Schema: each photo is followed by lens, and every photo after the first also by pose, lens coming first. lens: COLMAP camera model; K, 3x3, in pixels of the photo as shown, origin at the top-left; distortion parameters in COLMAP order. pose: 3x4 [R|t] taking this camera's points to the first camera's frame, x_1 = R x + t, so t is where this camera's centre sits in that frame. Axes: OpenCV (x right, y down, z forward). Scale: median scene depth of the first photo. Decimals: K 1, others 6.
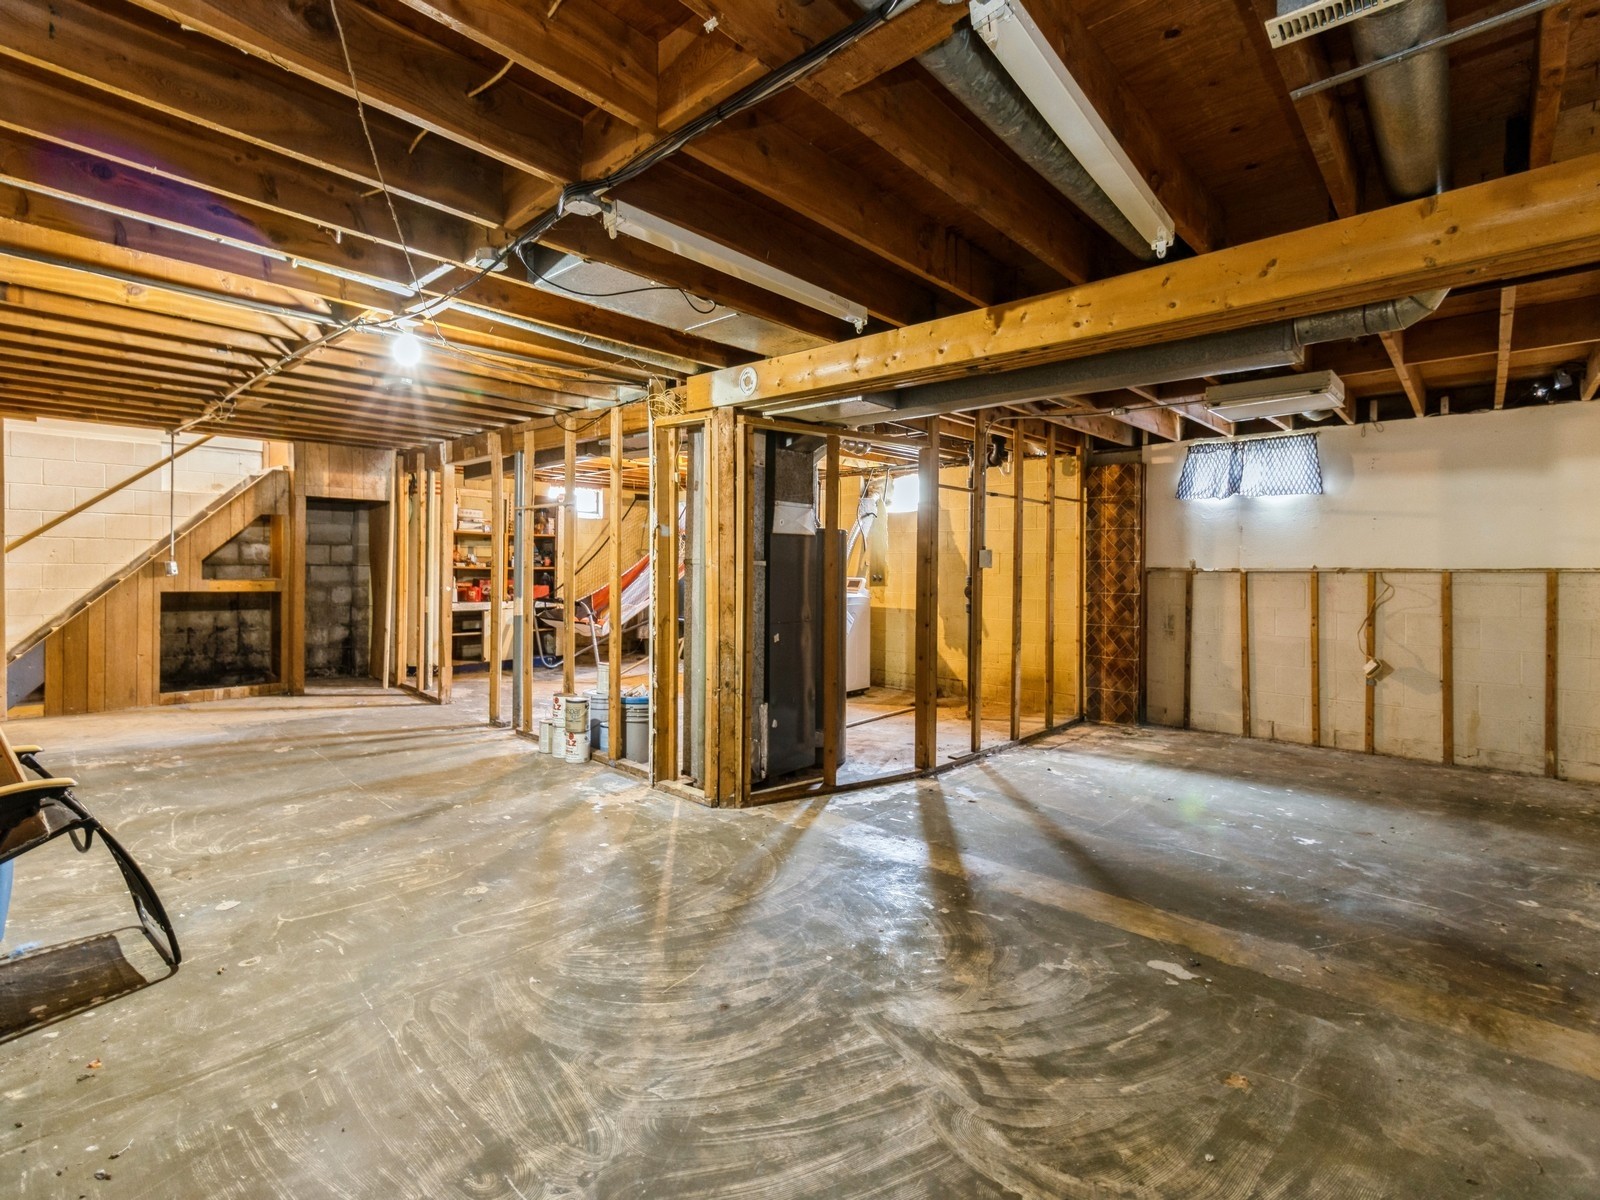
lens RADIAL K [[748.7, 0, 801.3], [0, 748.7, 571.2], [0, 0, 1]] dist [0.003058, -0.000173]
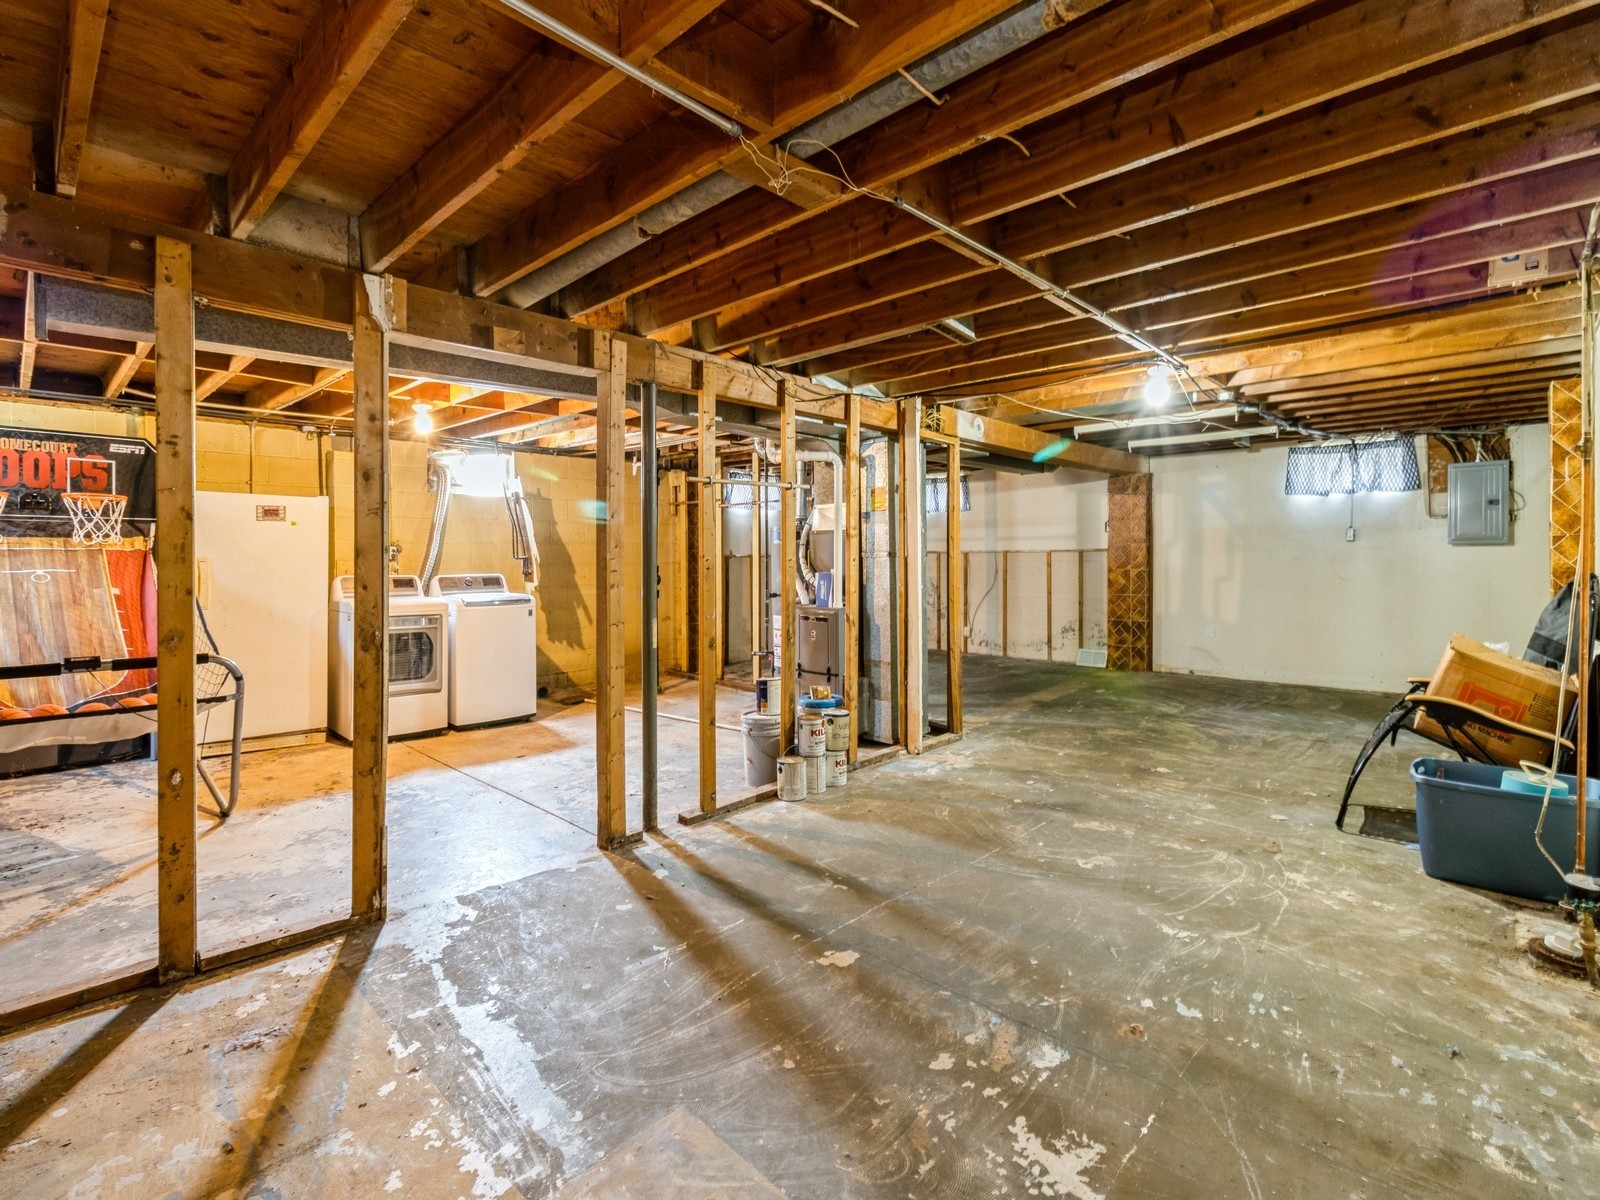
lens RADIAL K [[748.7, 0, 801.3], [0, 748.7, 571.2], [0, 0, 1]] dist [0.003058, -0.000173]
pose [[0.021519, -0.033938, 0.999192, -1.688663], [0.014052, 0.999335, 0.033640, -0.037639], [-0.999670, 0.013317, 0.021981, 1.462256]]
